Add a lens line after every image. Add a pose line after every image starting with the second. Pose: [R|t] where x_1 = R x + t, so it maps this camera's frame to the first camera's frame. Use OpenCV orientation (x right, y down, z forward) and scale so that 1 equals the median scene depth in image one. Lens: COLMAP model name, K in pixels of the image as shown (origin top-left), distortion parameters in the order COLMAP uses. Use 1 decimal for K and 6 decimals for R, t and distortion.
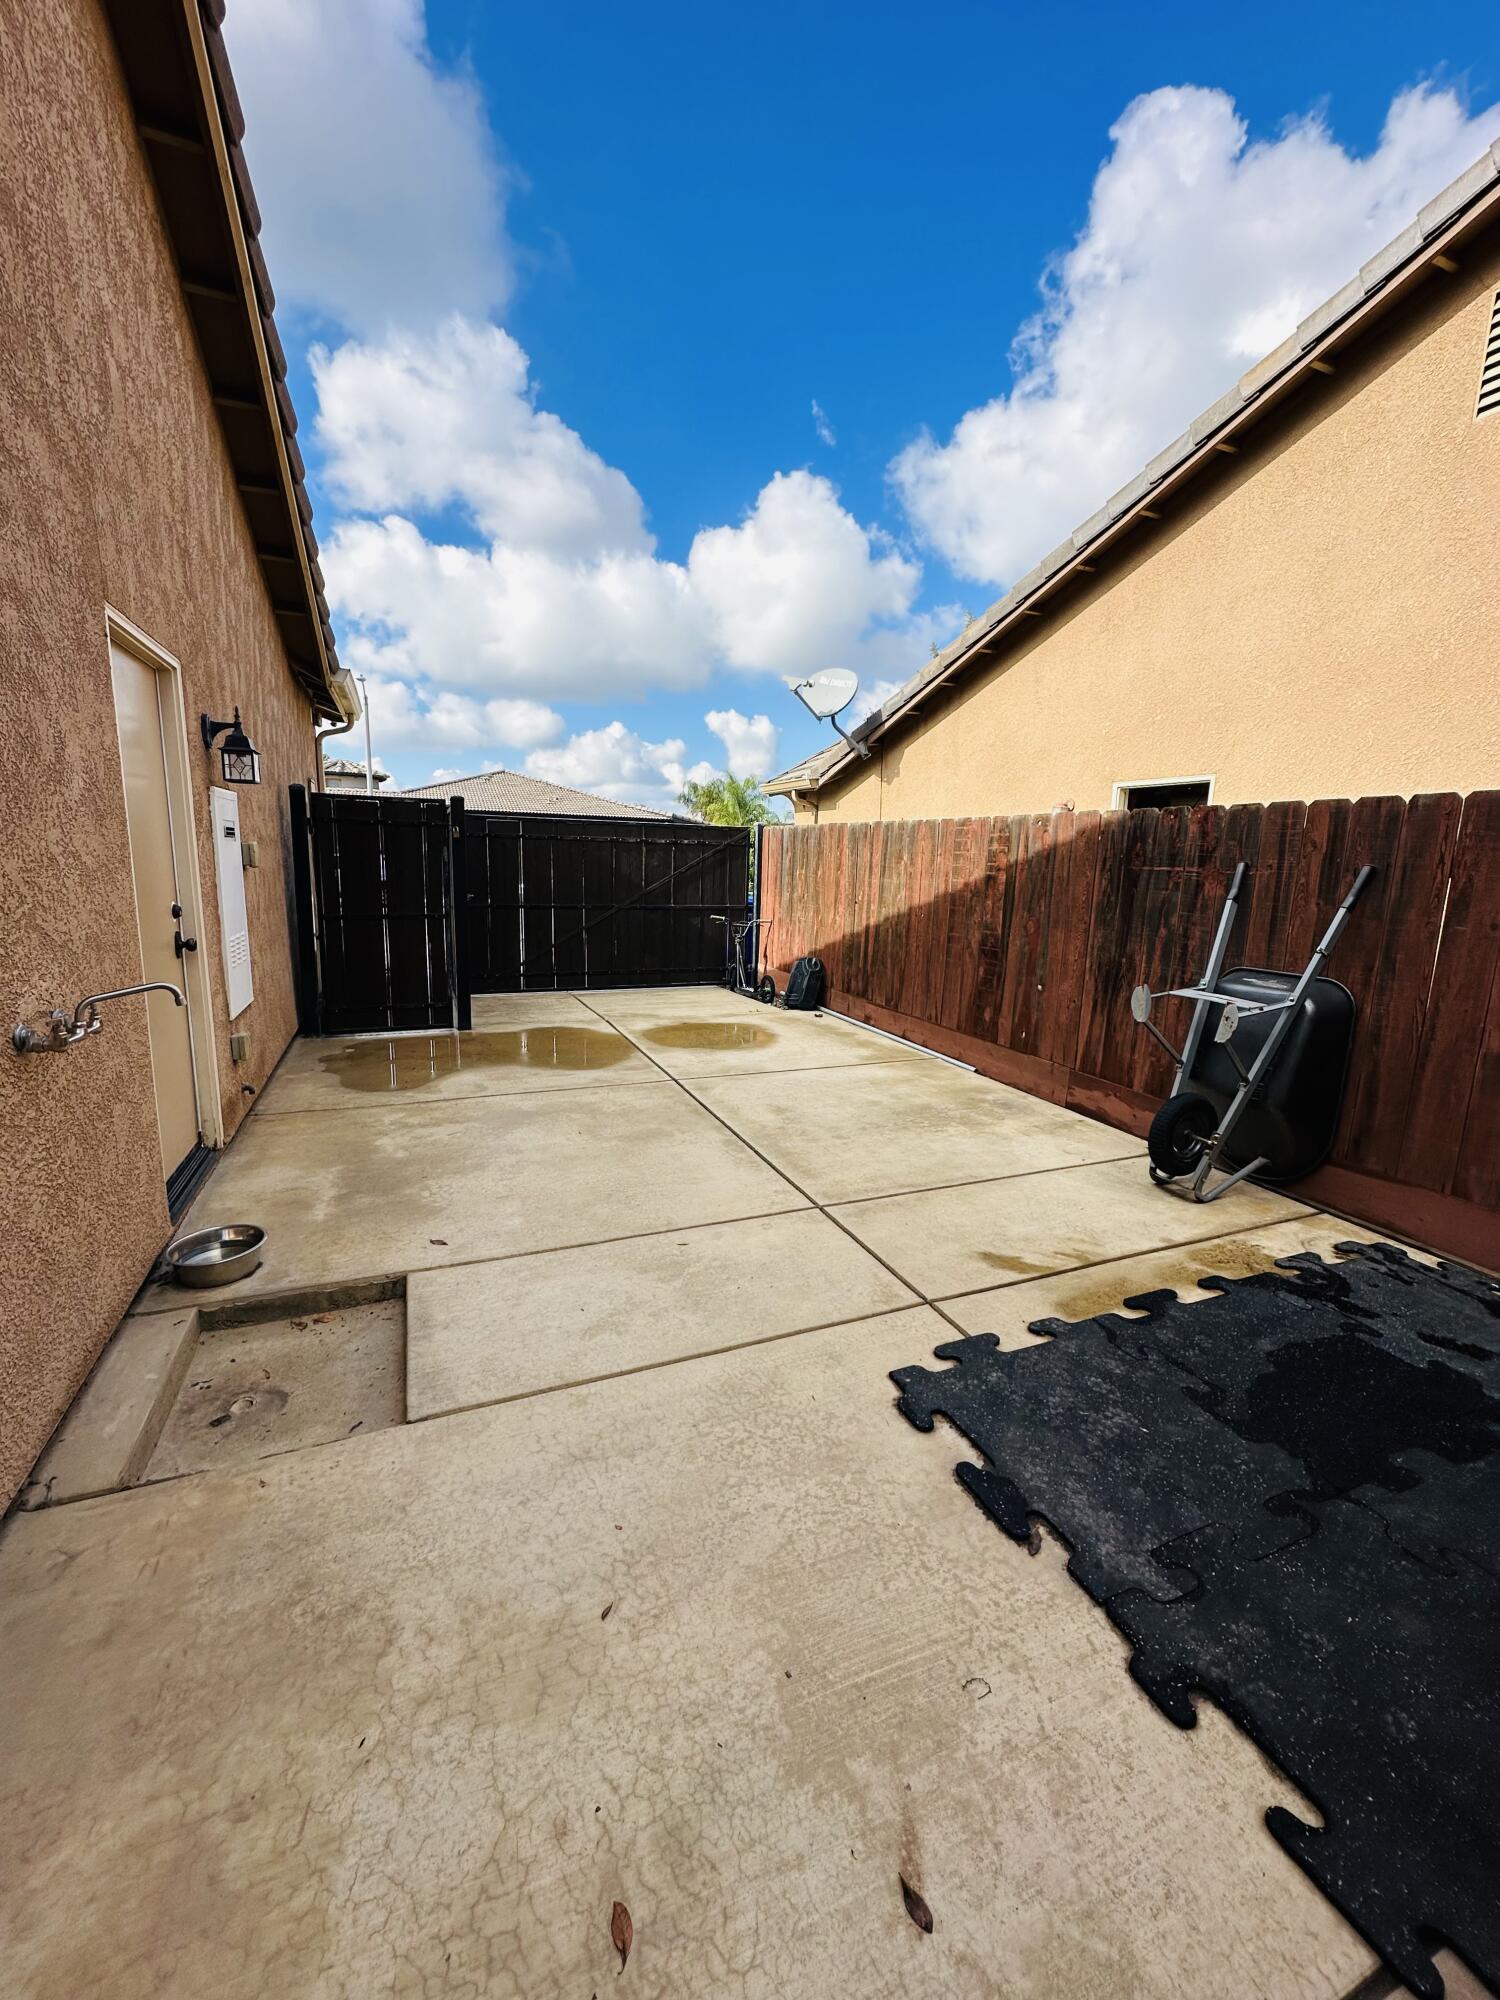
lens RADIAL K [[796.2, 0, 746.8], [0, 796.2, 996.7], [0, 0, 1]] dist [-0.005175, 0.001107]
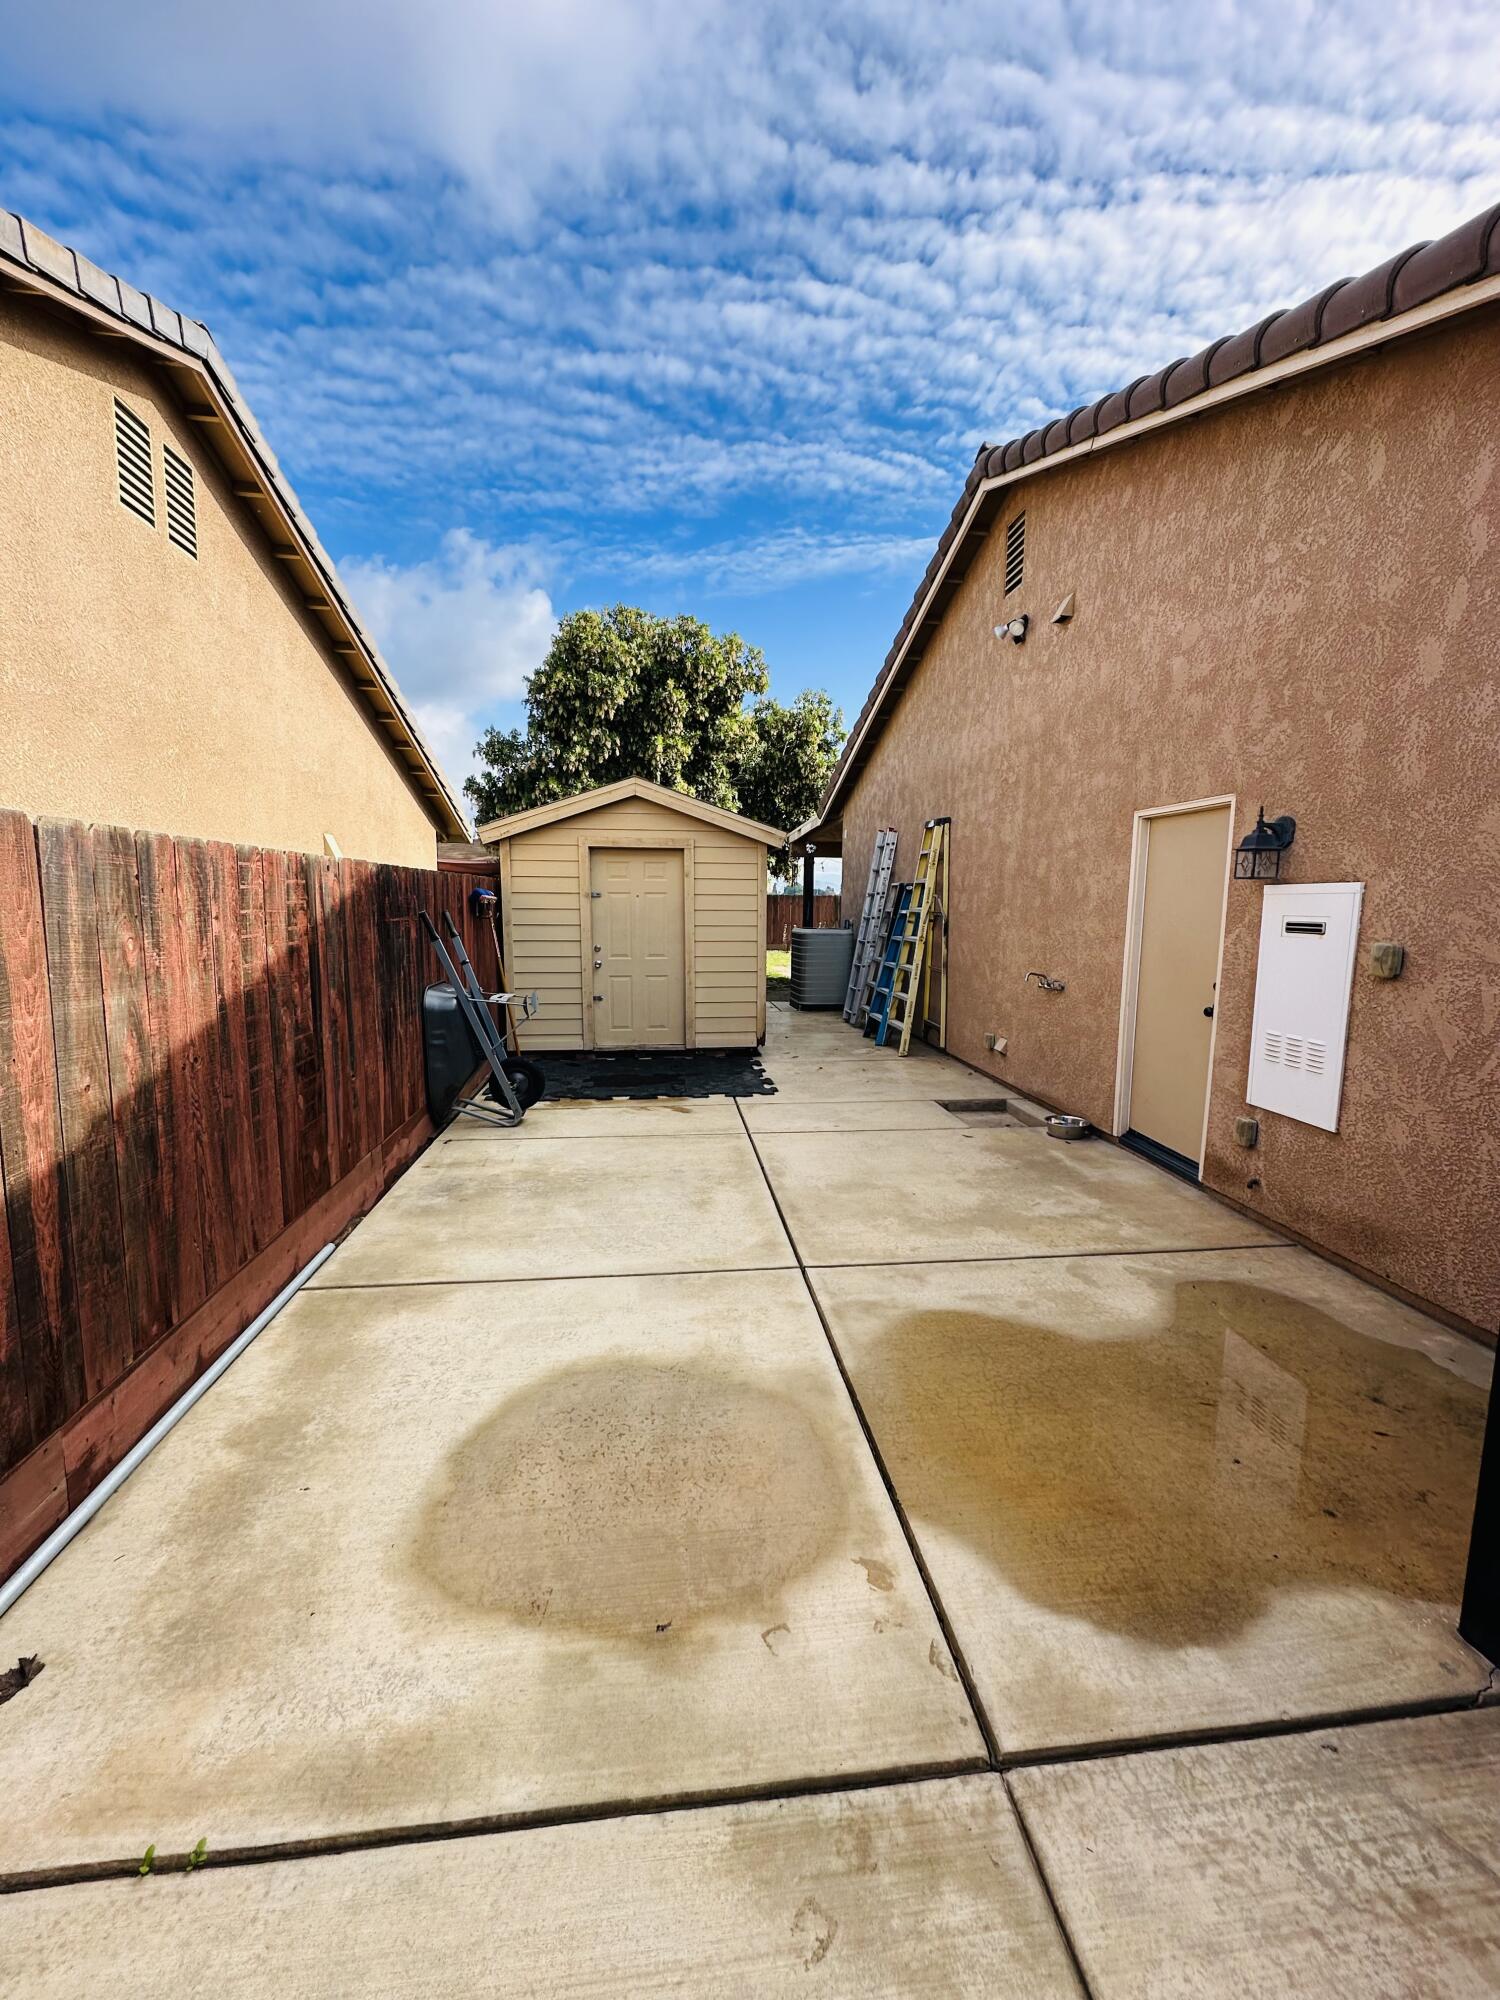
lens RADIAL K [[796.2, 0, 740.3], [0, 796.2, 1014.9], [0, 0, 1]] dist [-0.005175, 0.001107]
pose [[-0.957970, -0.081269, 0.275115, -0.234445], [0.008848, 0.950204, 0.311502, -0.346753], [-0.286731, 0.300843, -0.909549, 1.761359]]
